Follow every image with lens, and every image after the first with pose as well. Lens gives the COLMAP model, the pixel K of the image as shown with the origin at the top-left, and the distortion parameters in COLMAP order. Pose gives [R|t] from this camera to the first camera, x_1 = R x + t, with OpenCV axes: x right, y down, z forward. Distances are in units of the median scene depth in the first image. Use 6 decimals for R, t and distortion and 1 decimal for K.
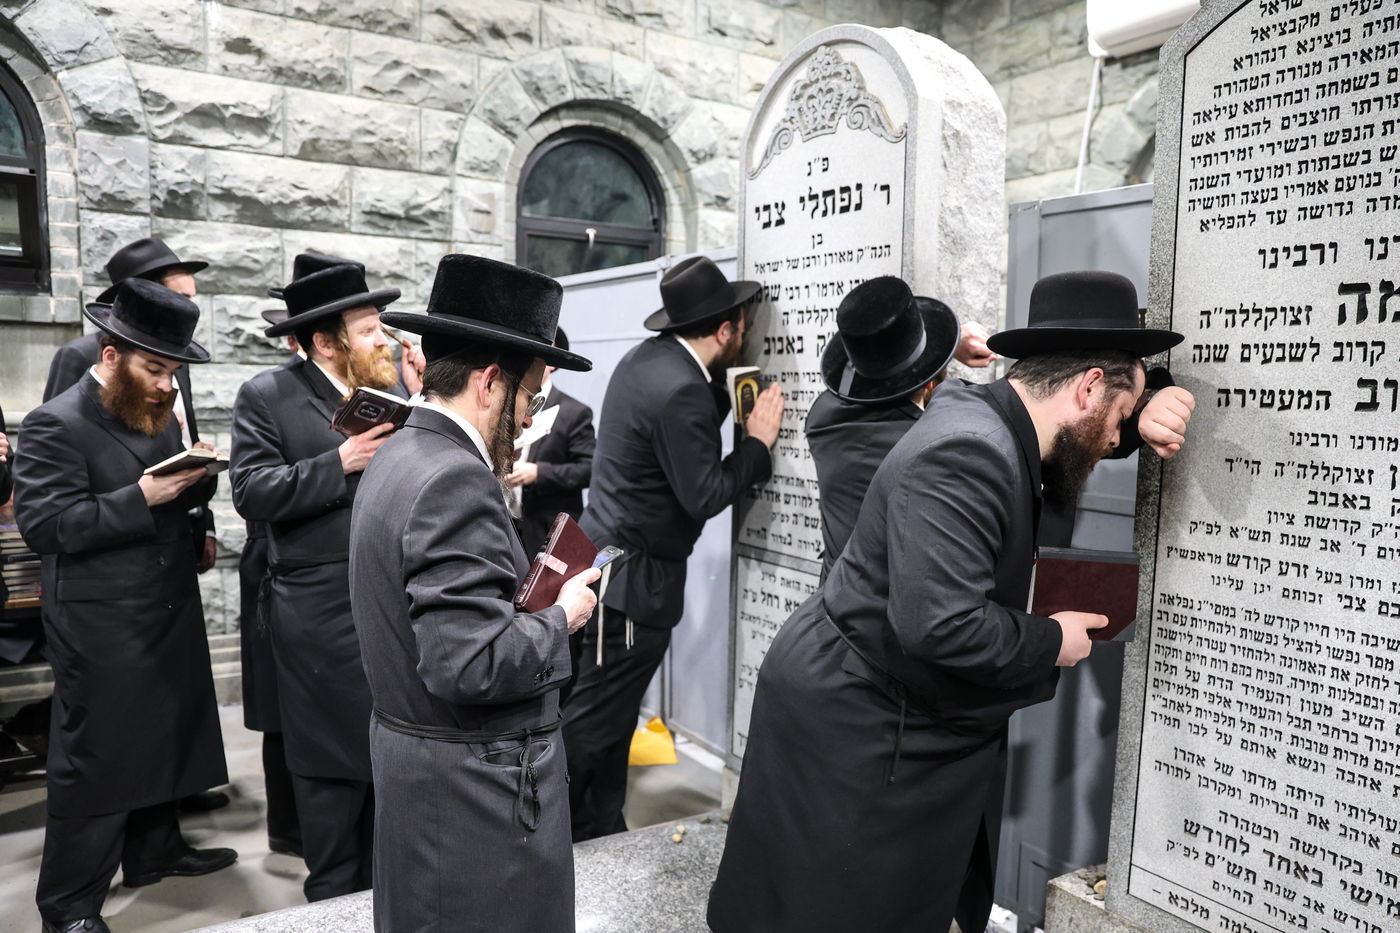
lens RADIAL K [[1053.2, 0, 758.5], [0, 1053.2, 502.3], [0, 0, 1]] dist [-0.082939, 0.053527]
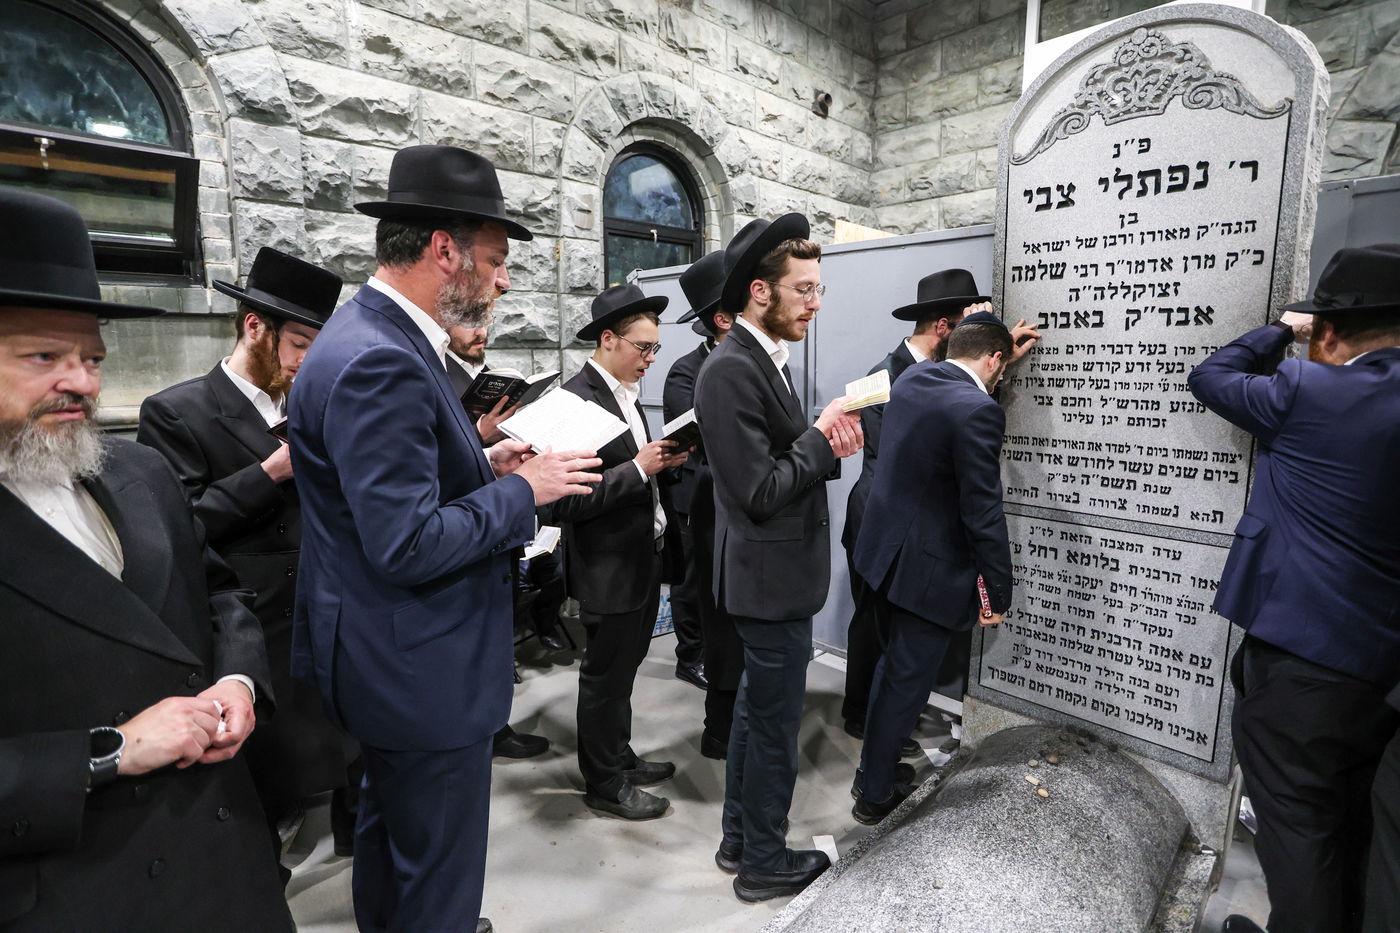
lens RADIAL K [[667.8, 0, 684.2], [0, 667.8, 463.5], [0, 0, 1]] dist [-0.061764, 0.017782]
pose [[0.984516, -0.056352, 0.165989, -0.328826], [0.047032, 0.997116, 0.059556, -0.041037], [-0.168866, -0.050827, 0.984328, 0.269735]]
